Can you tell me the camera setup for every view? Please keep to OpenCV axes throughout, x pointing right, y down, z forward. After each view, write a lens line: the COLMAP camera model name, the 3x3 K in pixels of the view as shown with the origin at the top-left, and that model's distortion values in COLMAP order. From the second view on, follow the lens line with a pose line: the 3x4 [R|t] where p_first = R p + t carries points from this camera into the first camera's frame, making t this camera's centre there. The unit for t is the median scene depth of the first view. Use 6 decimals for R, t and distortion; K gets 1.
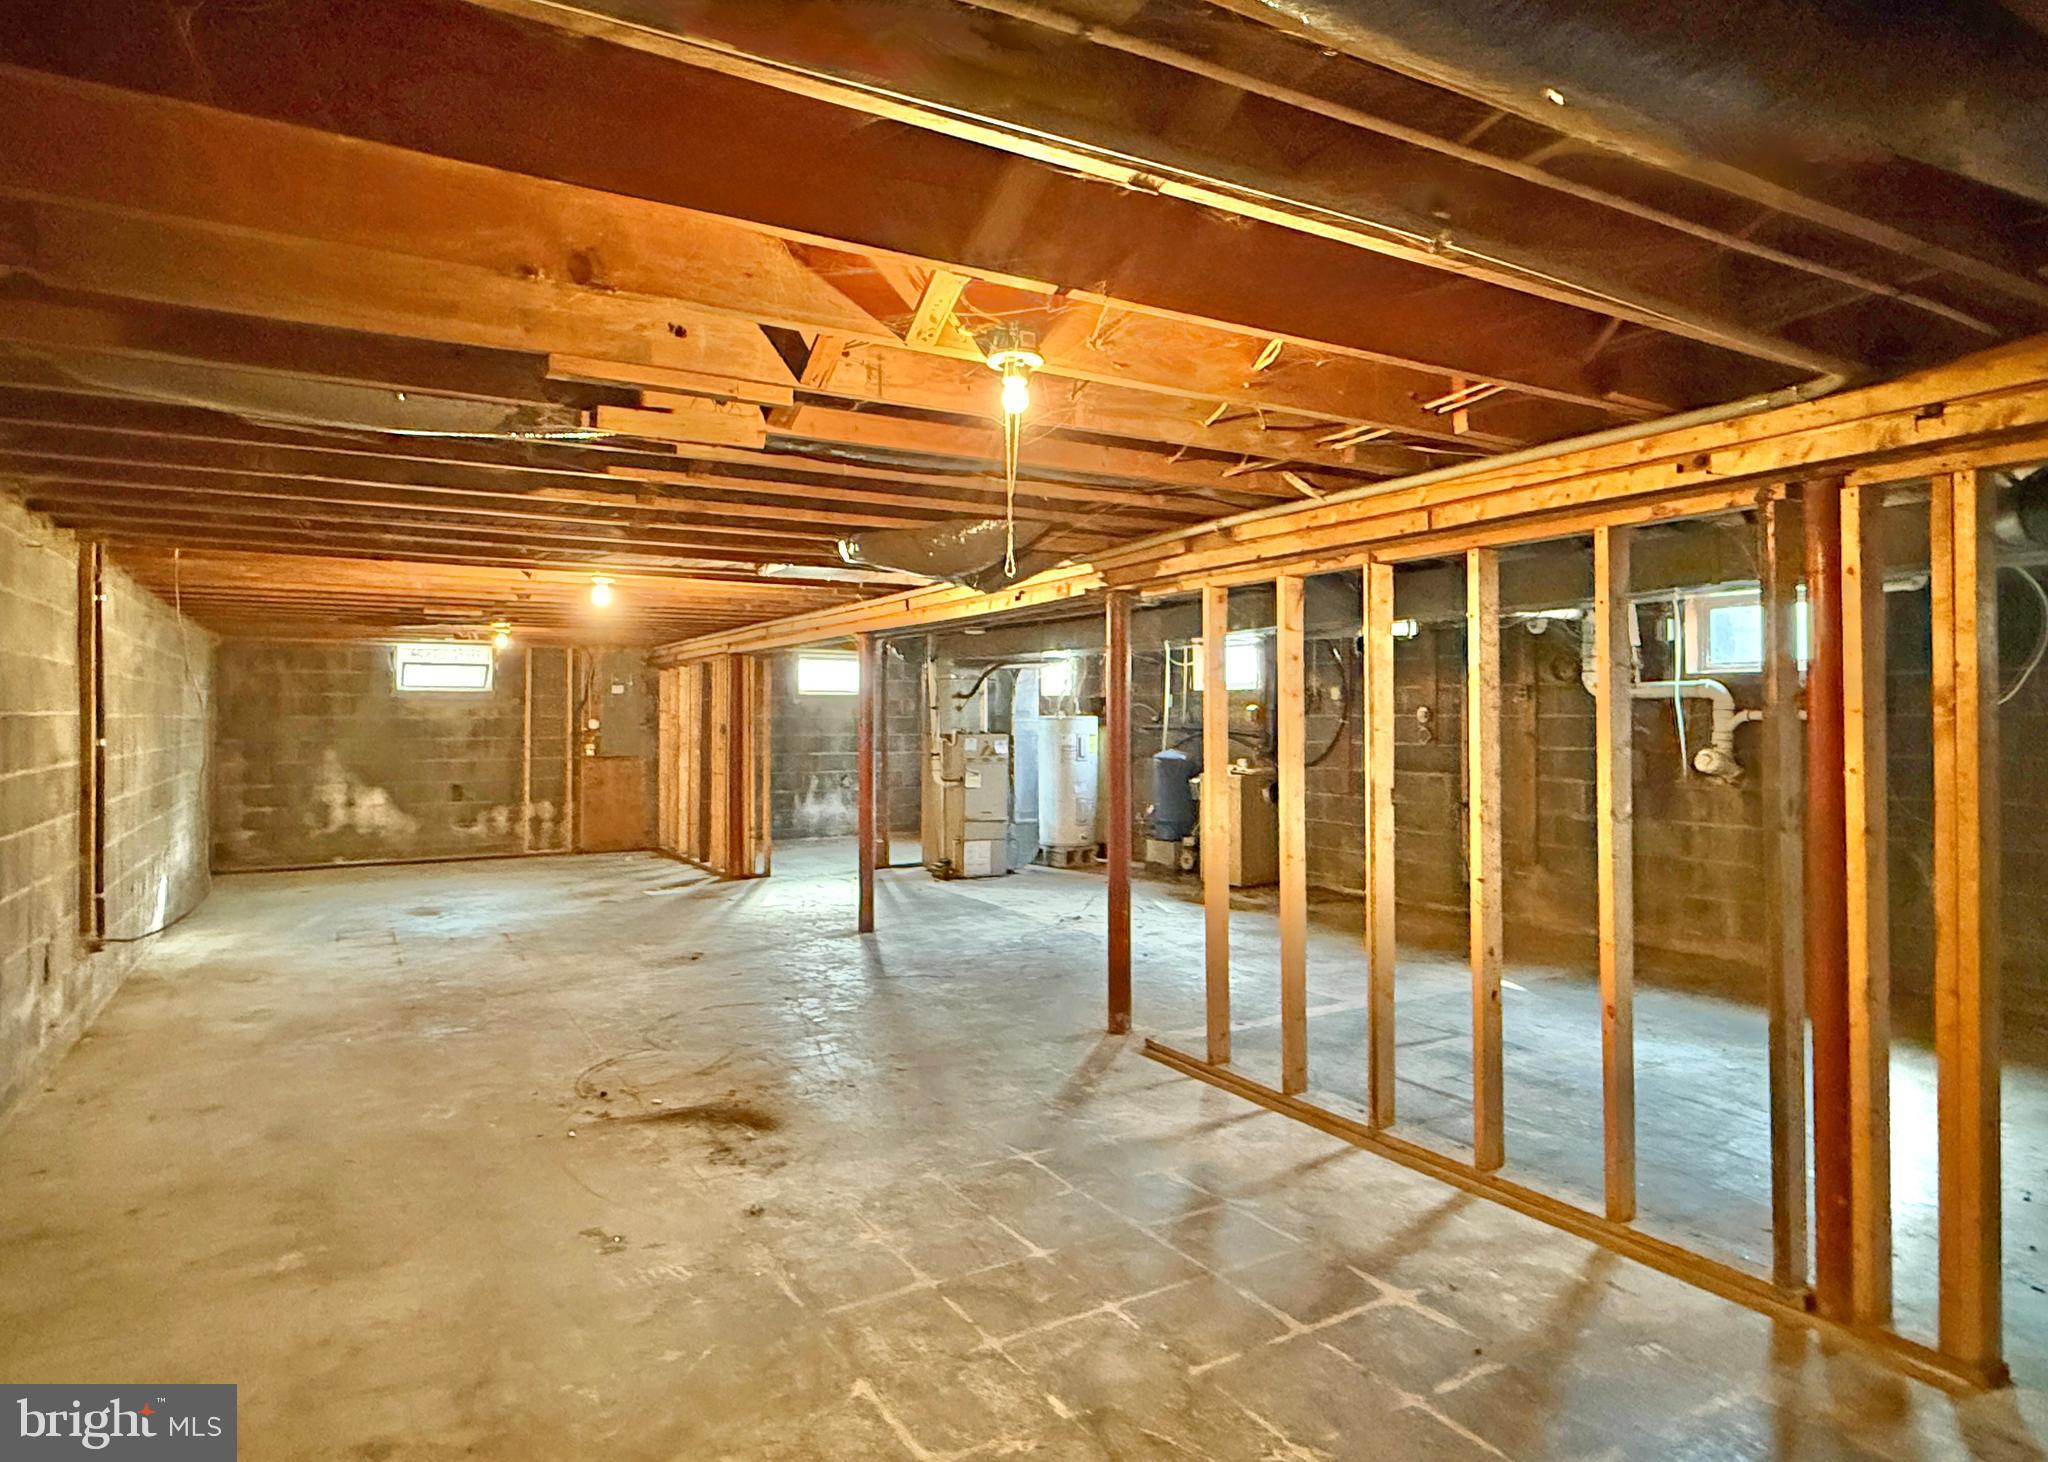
lens RADIAL K [[1200.2, 0, 1028.4], [0, 1200.2, 714.6], [0, 0, 1]] dist [0.004677, 0.001848]
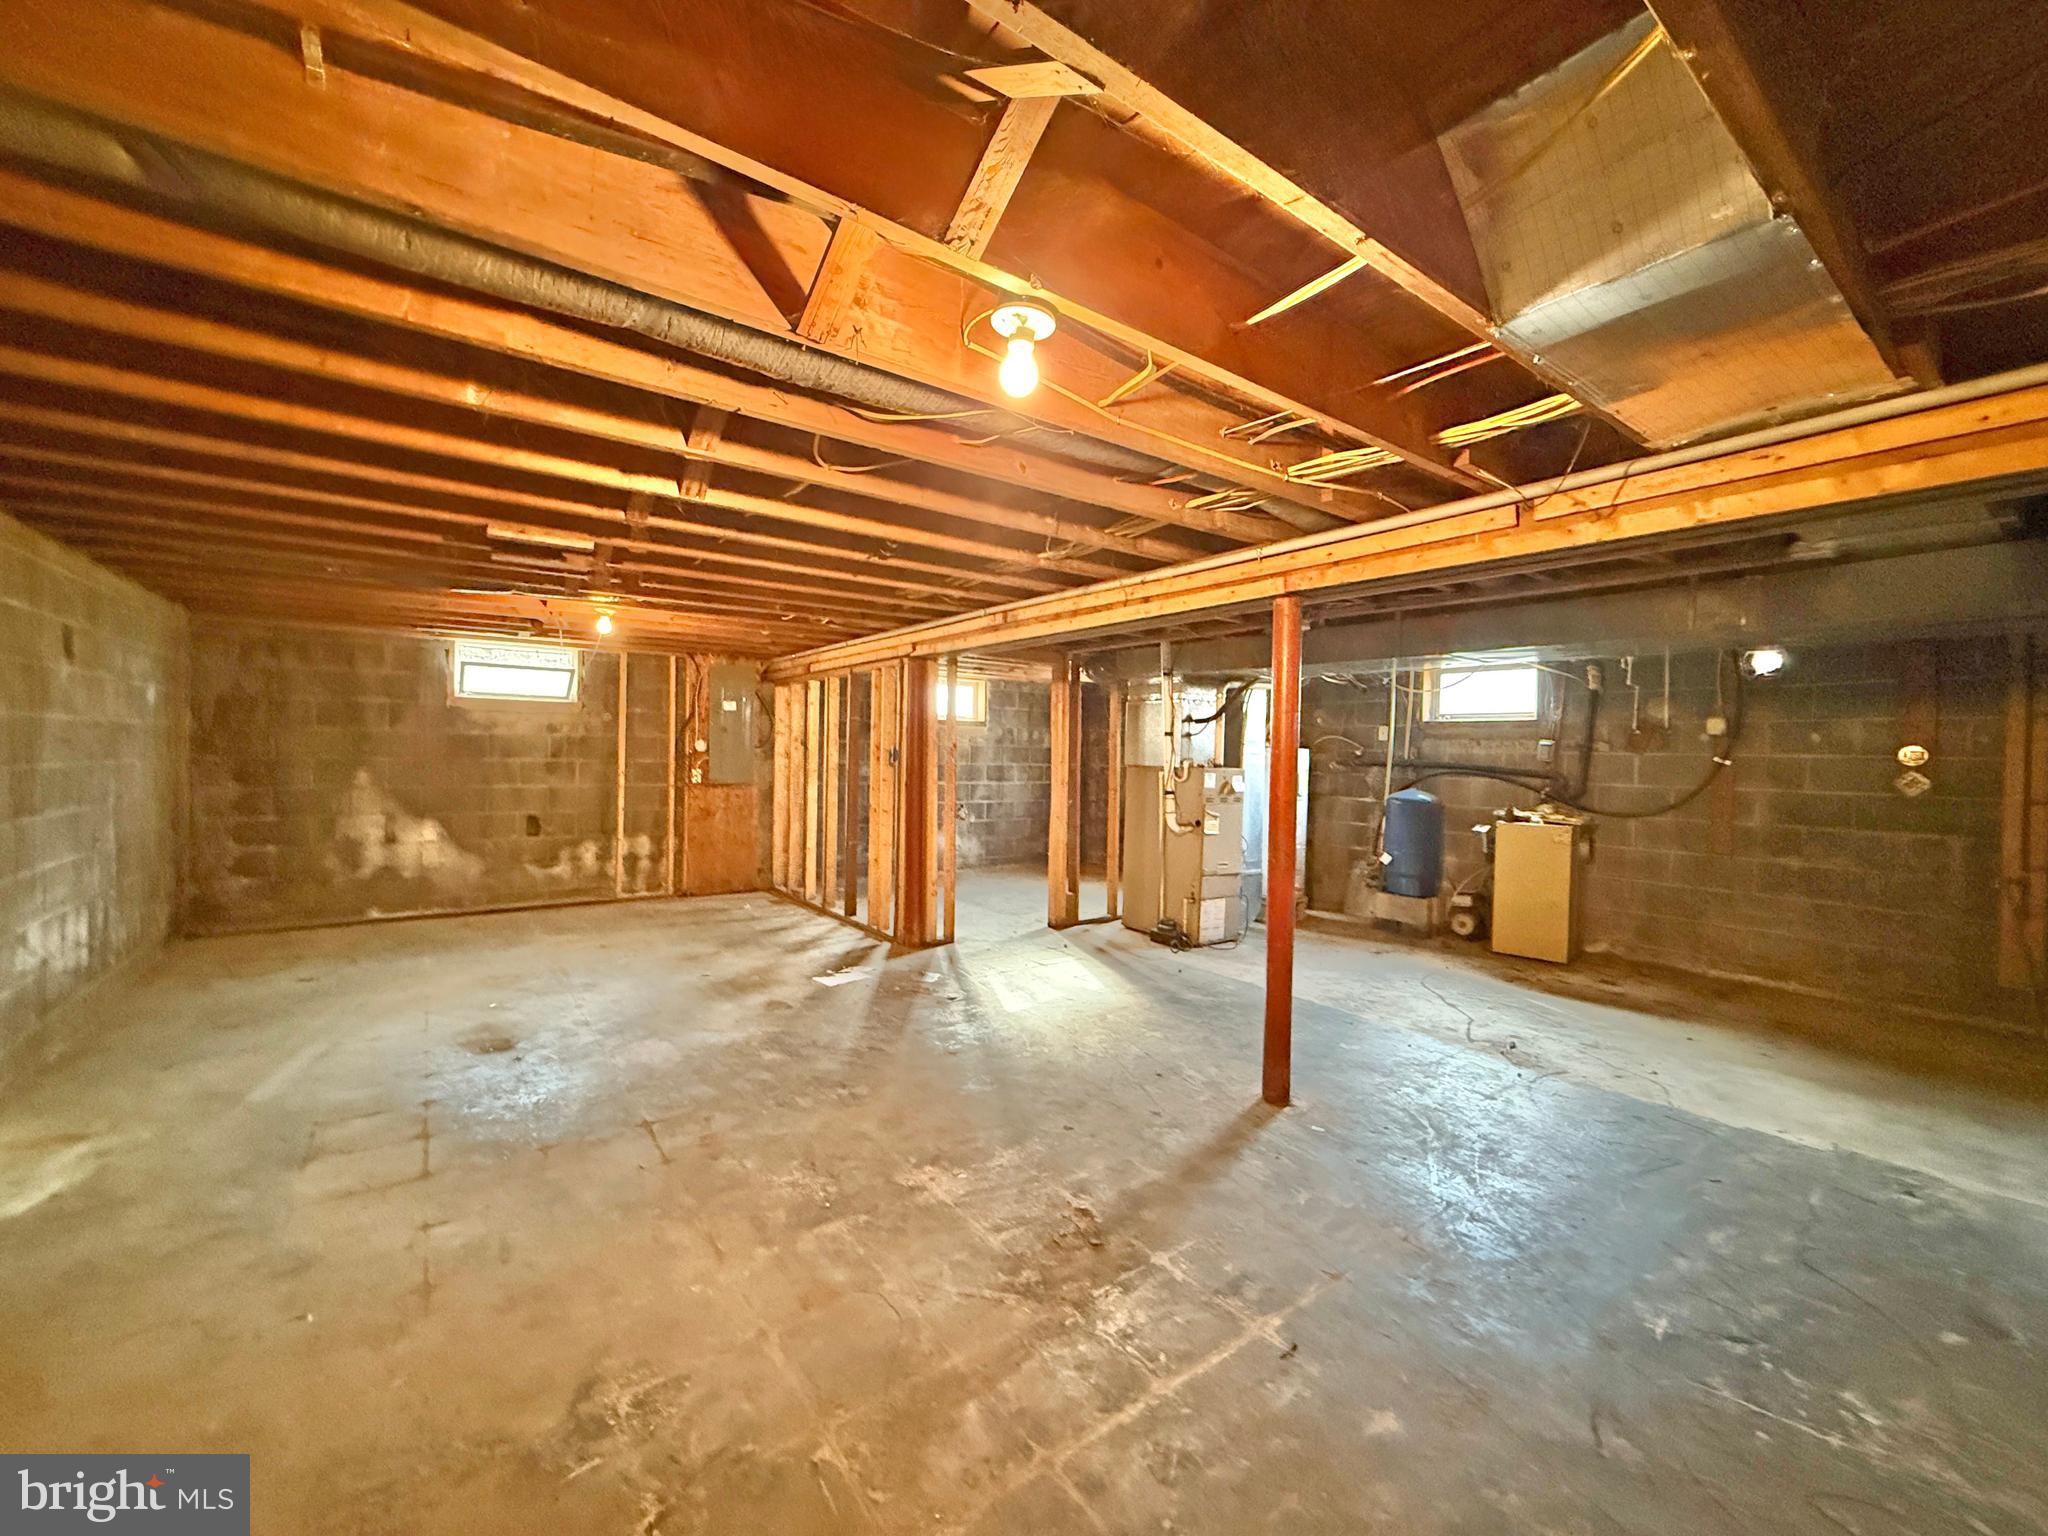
lens RADIAL K [[811.8, 0, 1016.9], [0, 811.8, 780.2], [0, 0, 1]] dist [-0.000599, 0.000034]
pose [[0.994403, 0.016970, 0.104284, -0.211960], [-0.020941, 0.999092, 0.037105, 0.006737], [-0.103560, -0.039081, 0.993855, 0.429155]]
